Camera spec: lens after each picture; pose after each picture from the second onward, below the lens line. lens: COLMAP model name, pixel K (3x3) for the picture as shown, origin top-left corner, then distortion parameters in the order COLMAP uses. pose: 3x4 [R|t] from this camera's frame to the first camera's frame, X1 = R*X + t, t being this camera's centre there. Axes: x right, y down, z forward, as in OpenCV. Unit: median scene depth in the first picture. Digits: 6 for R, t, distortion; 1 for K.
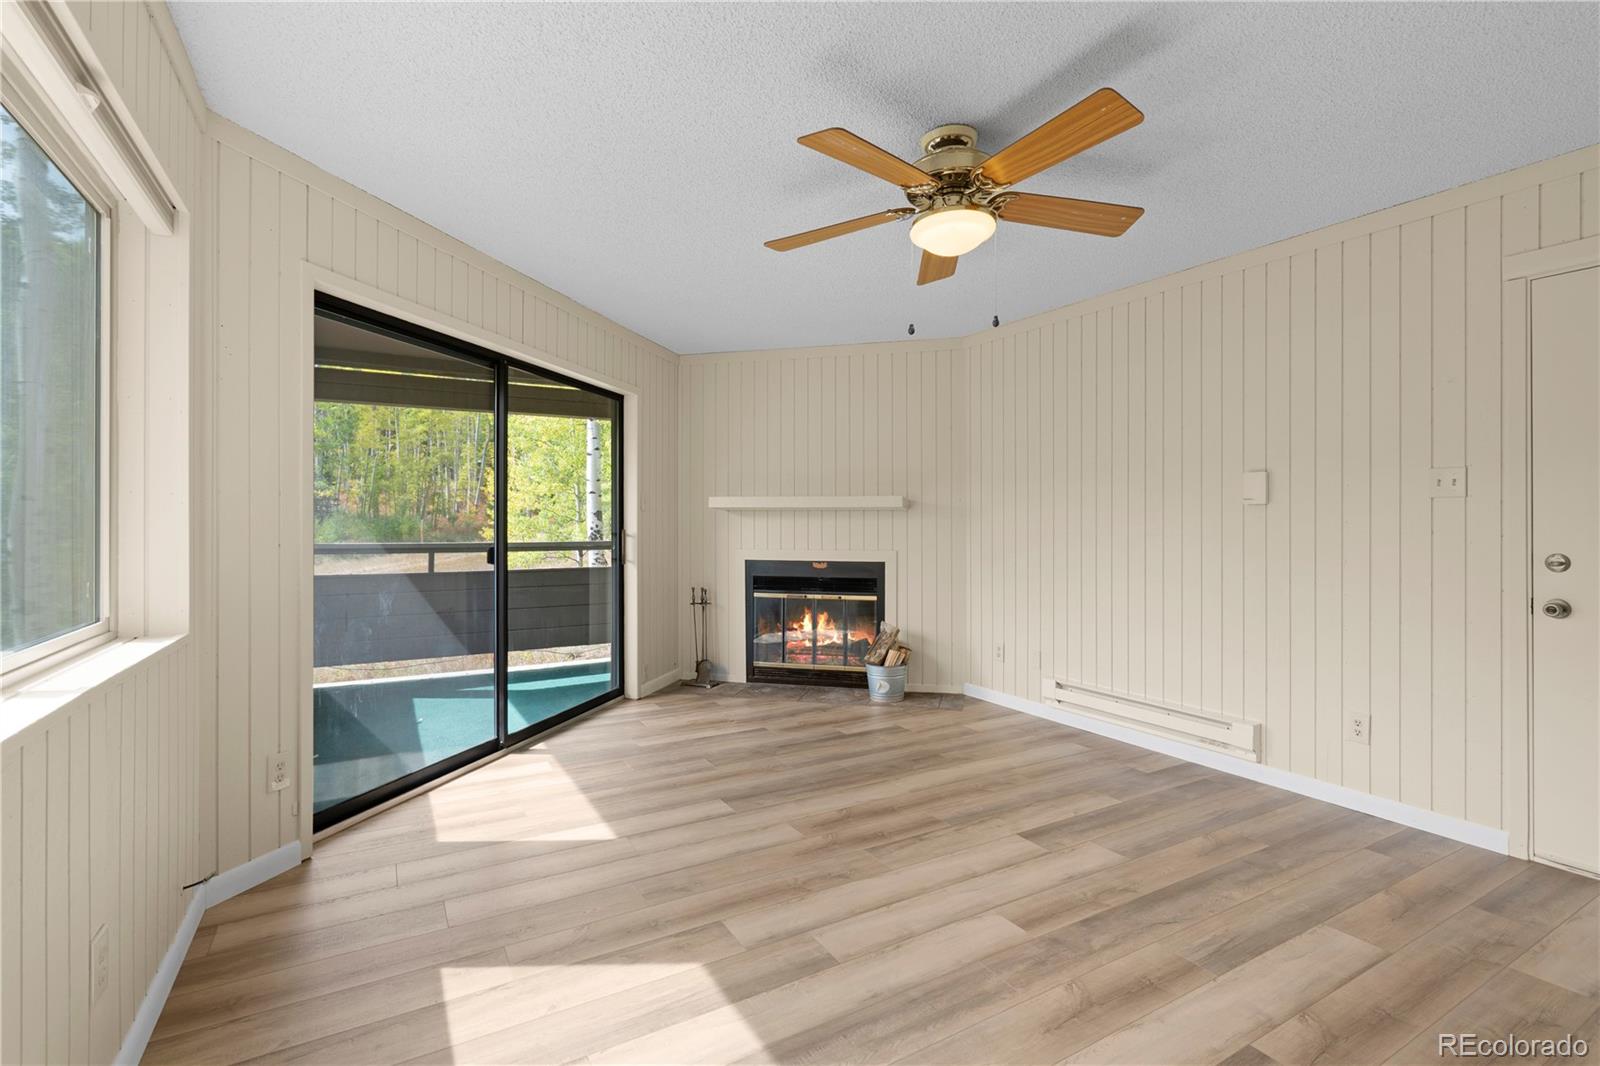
lens RADIAL K [[737.8, 0, 802.0], [0, 737.8, 524.3], [0, 0, 1]] dist [-0.003346, -0.000615]
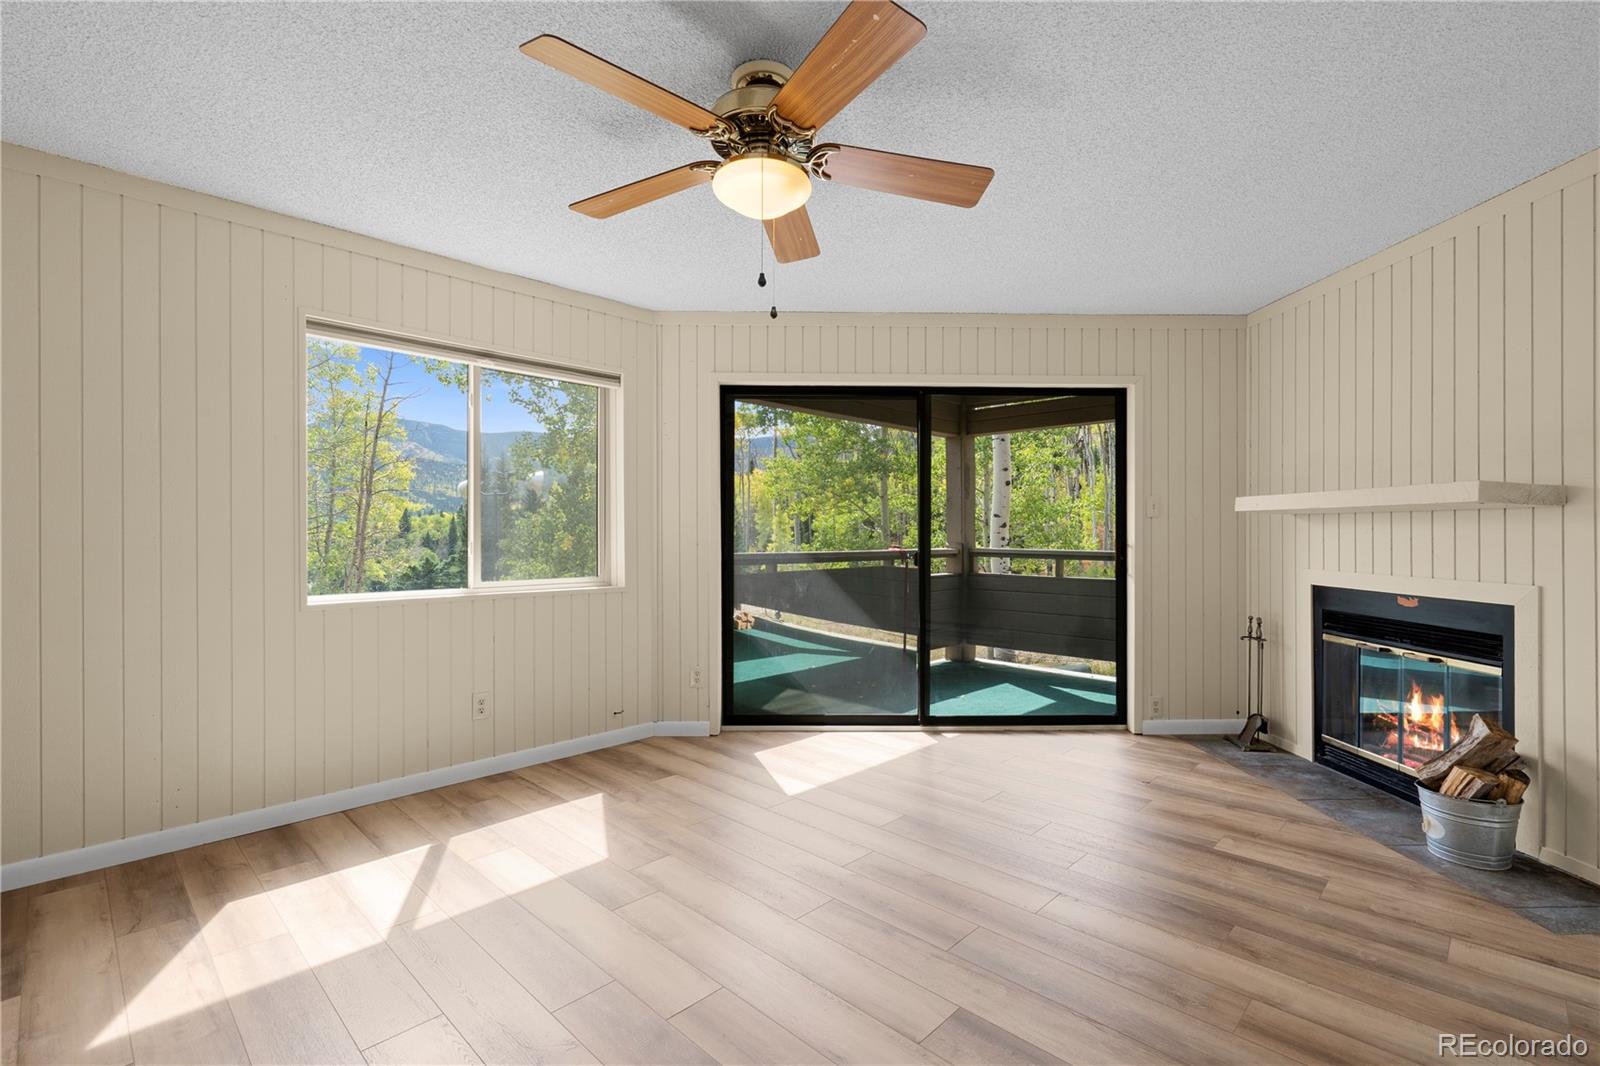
lens RADIAL K [[718.1, 0, 802.0], [0, 718.1, 542.5], [0, 0, 1]] dist [-0.003659, 0.000071]
pose [[0.275633, 0.013832, -0.961164, 0.481348], [-0.000964, 0.999900, 0.014113, -0.000822], [0.961263, -0.002963, 0.275618, 0.387584]]
